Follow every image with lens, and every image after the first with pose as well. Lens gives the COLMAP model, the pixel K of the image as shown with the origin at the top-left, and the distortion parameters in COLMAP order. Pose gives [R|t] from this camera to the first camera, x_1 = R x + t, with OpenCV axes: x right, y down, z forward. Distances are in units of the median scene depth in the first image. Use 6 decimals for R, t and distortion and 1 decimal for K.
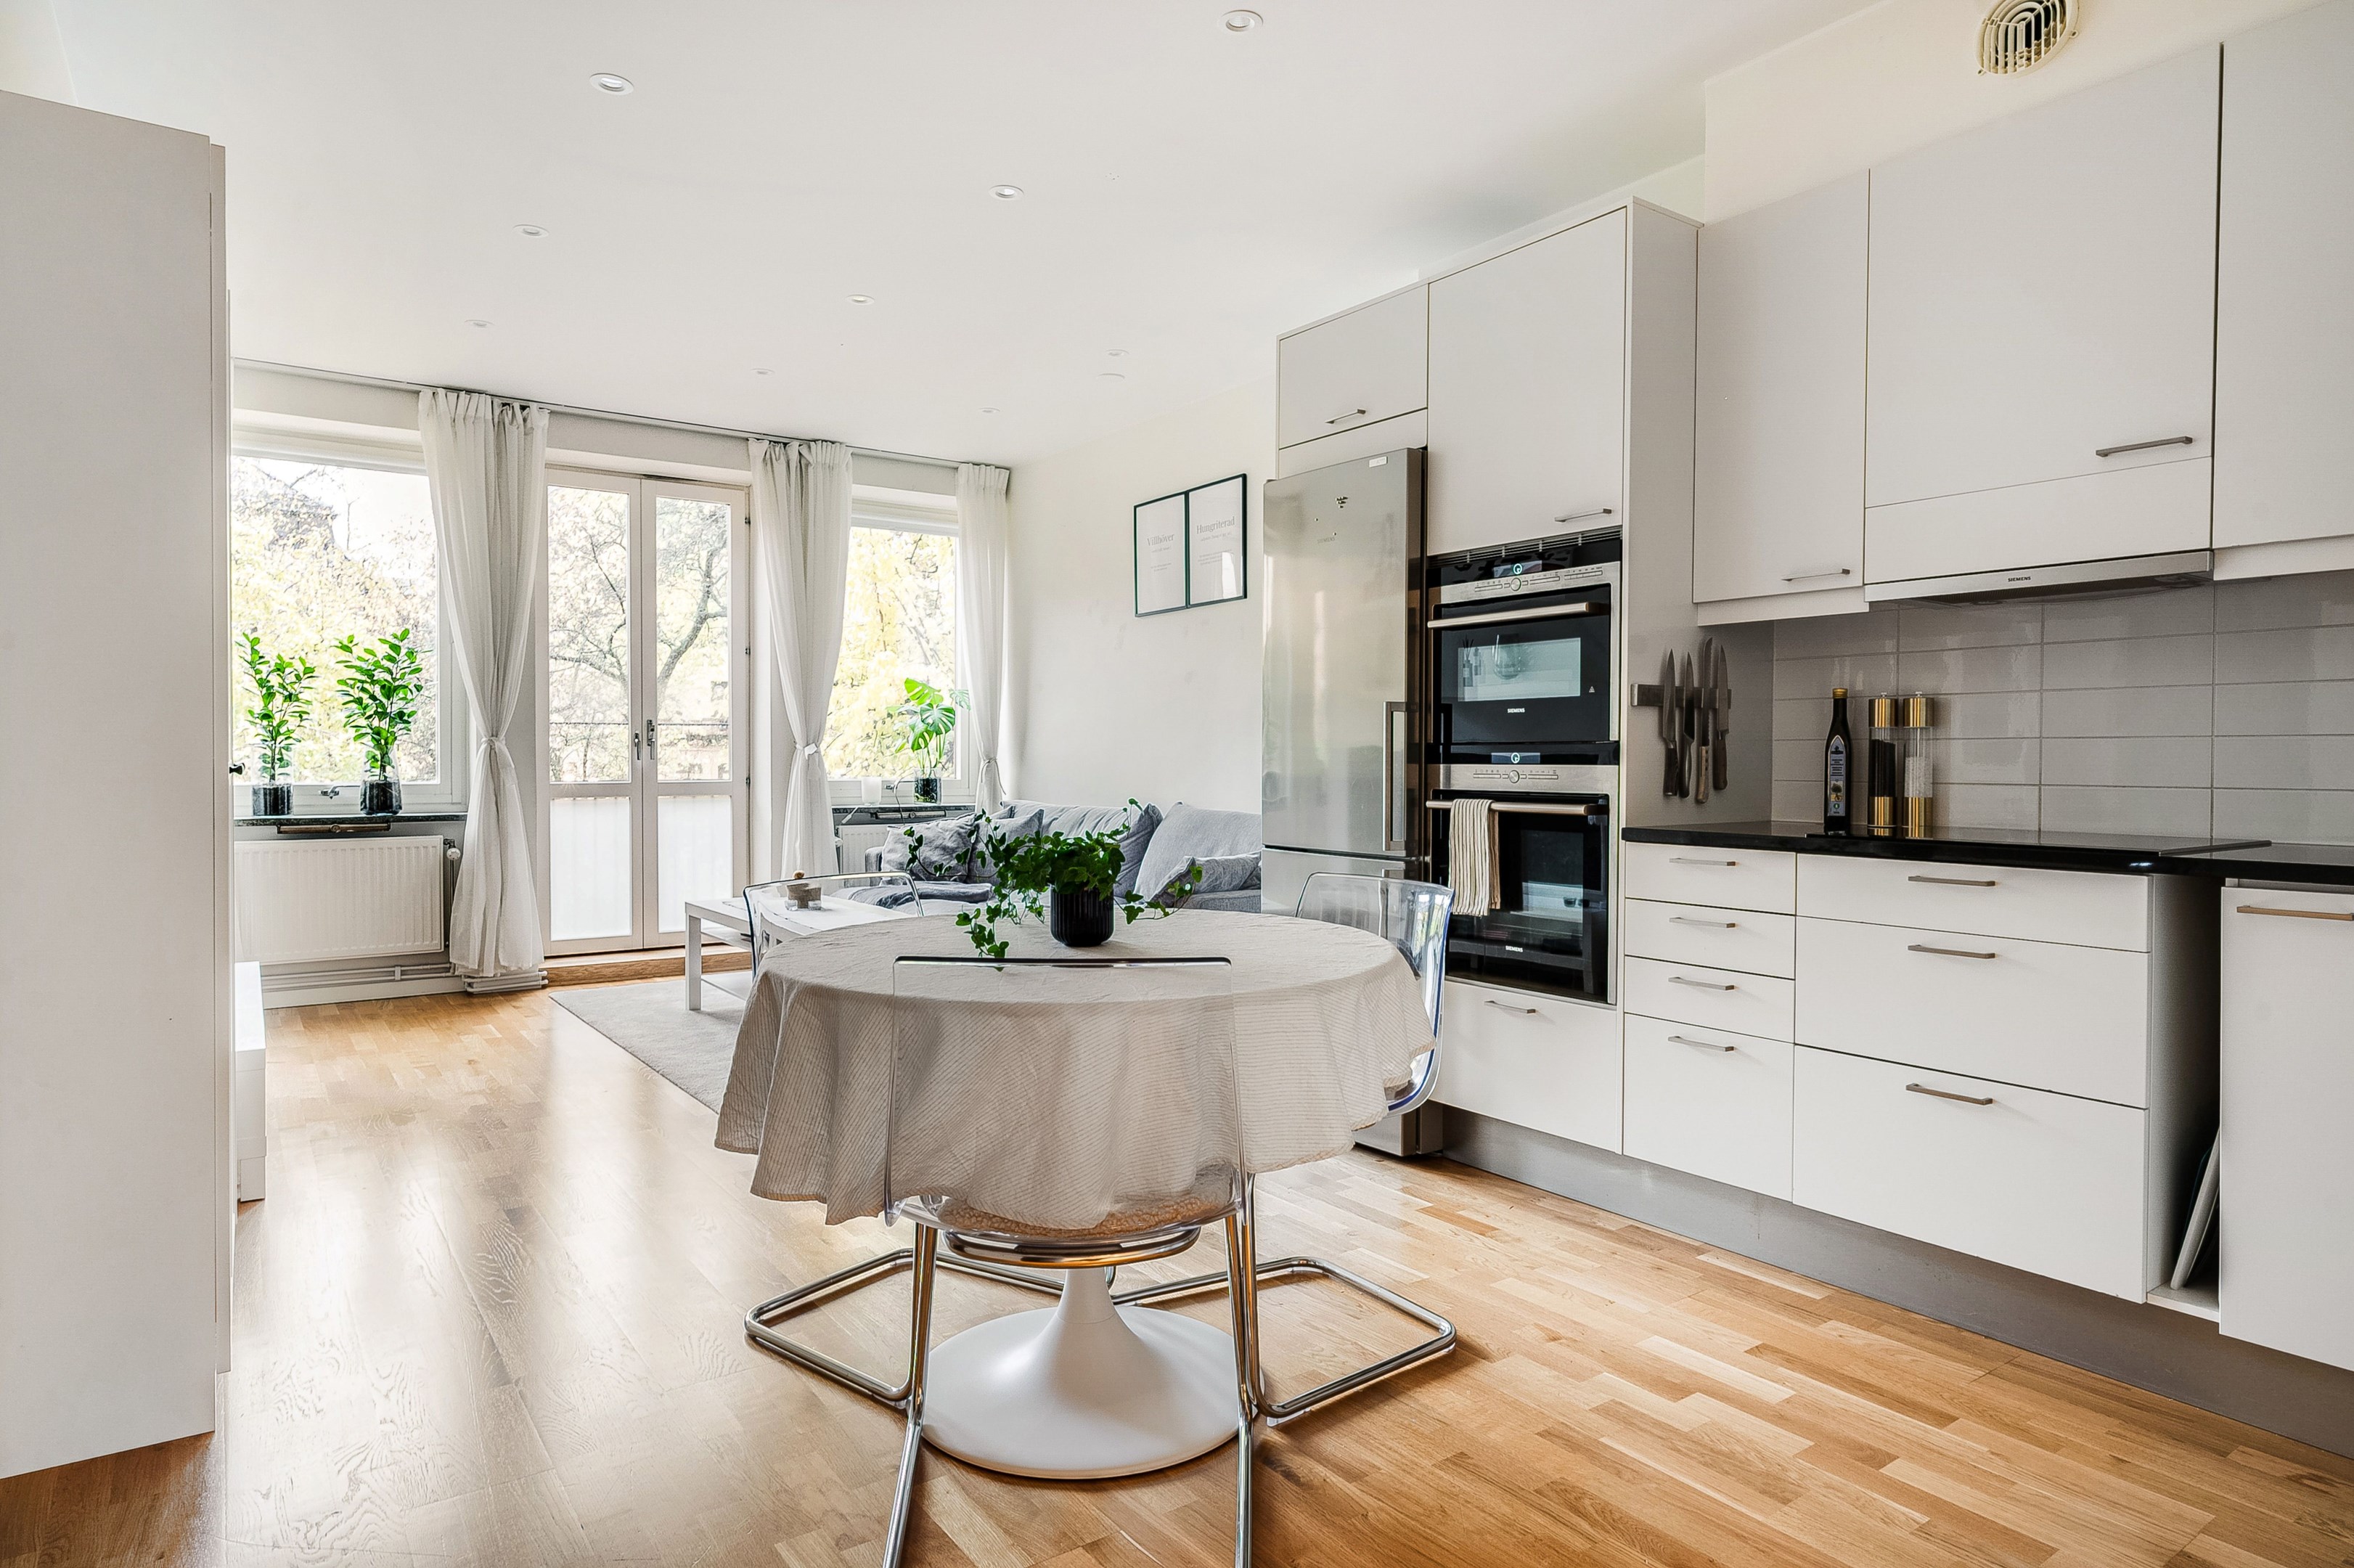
lens RADIAL K [[1308.2, 0, 1174.9], [0, 1308.2, 776.1], [0, 0, 1]] dist [-0.001926, -0.000134]
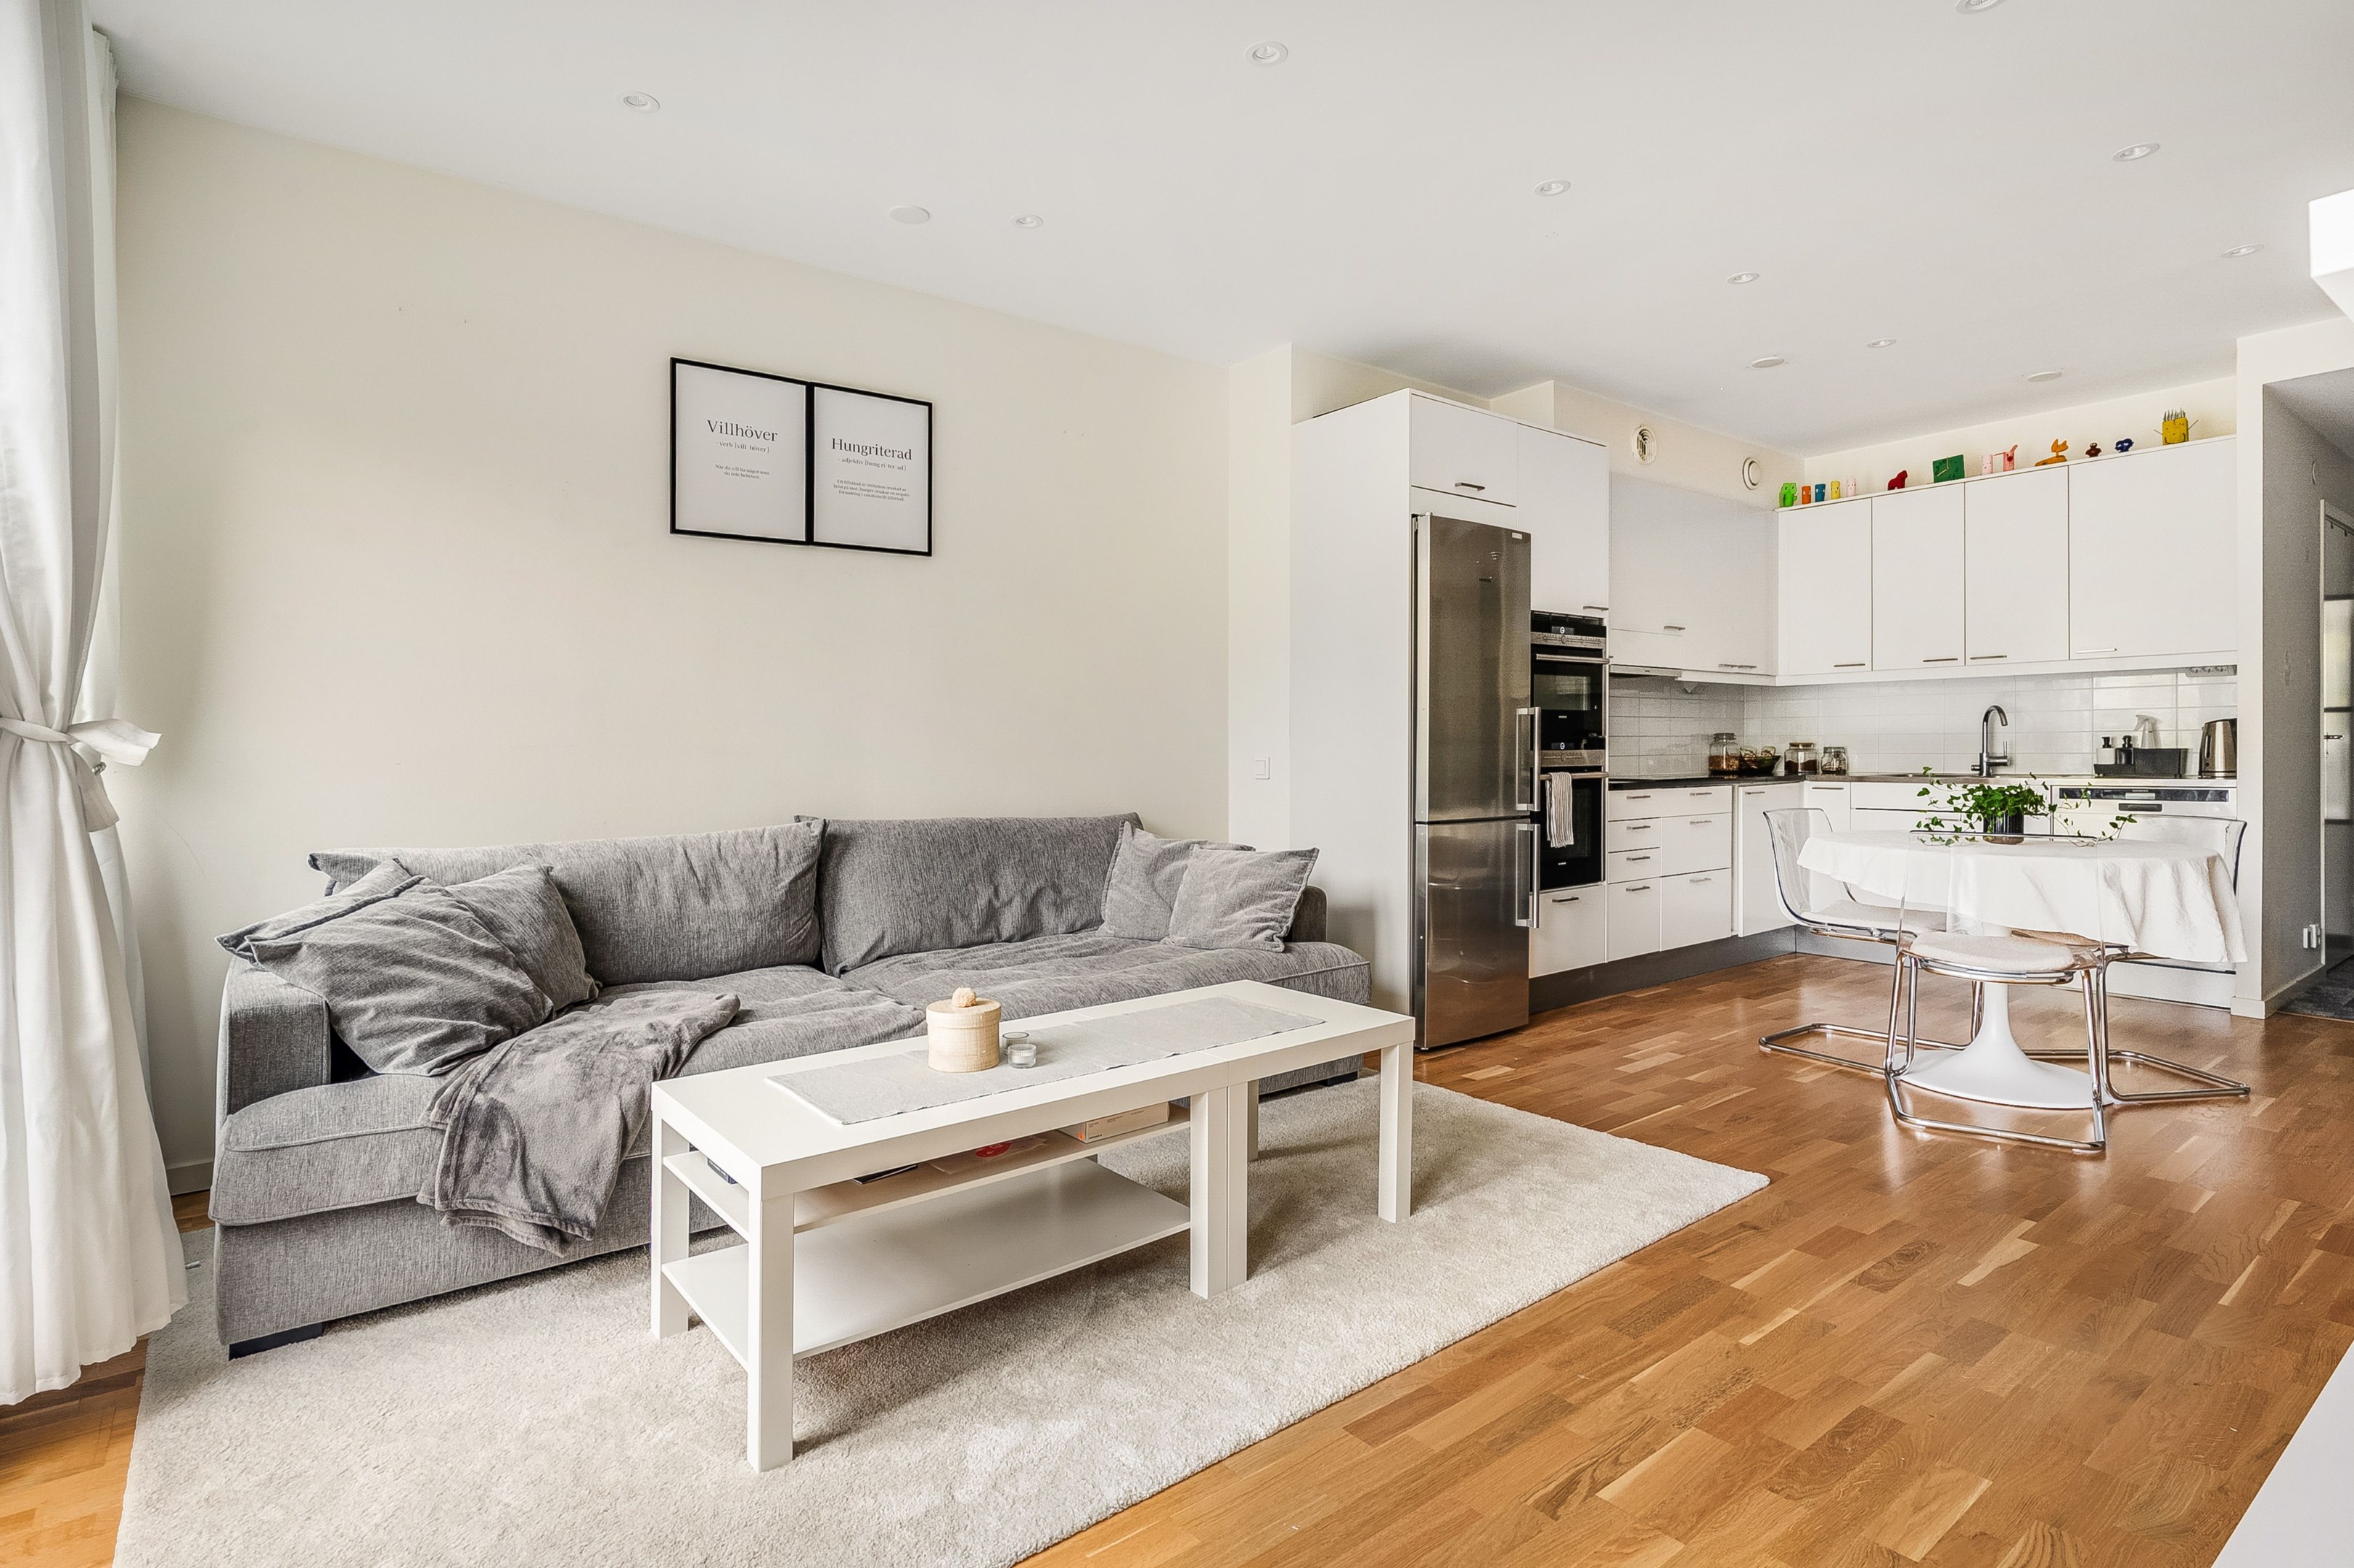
lens RADIAL K [[1308.2, 0, 1177.9], [0, 1308.2, 766.8], [0, 0, 1]] dist [-0.001926, -0.000134]
pose [[-0.061450, -0.009170, 0.998068, -1.334153], [0.027764, 0.999555, 0.010893, -0.019108], [-0.997724, 0.028380, -0.061168, 1.577418]]
